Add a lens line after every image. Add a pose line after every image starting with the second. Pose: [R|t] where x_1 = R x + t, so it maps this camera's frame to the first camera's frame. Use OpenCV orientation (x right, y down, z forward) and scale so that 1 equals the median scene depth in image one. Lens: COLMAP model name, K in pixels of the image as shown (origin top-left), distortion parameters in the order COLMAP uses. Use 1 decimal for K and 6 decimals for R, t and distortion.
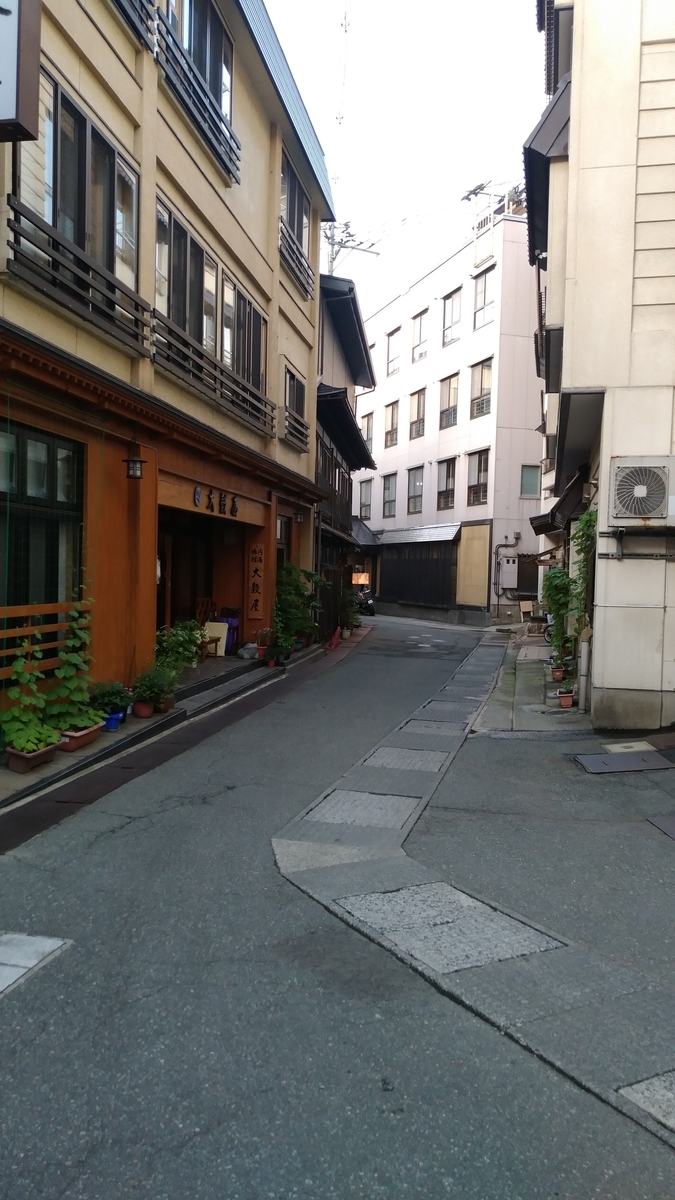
lens RADIAL K [[899.9, 0, 336.3], [0, 899.9, 623.9], [0, 0, 1]] dist [0.055382, -0.088718]
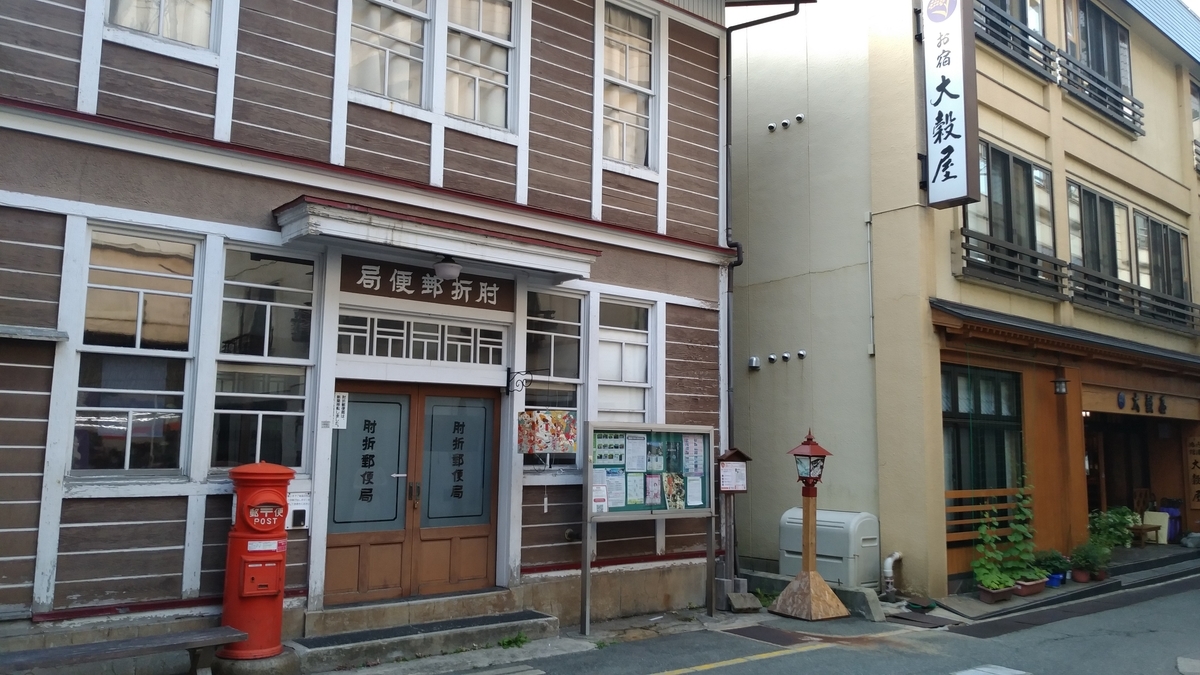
lens RADIAL K [[899.9, 0, 600.0], [0, 899.9, 337.5], [0, 0, 1]] dist [0.055382, -0.088718]
pose [[0.763842, -0.097872, -0.637939, 0.116436], [-0.028843, 0.982271, -0.185235, 0.022518], [0.644758, 0.159890, 0.747477, -0.440514]]
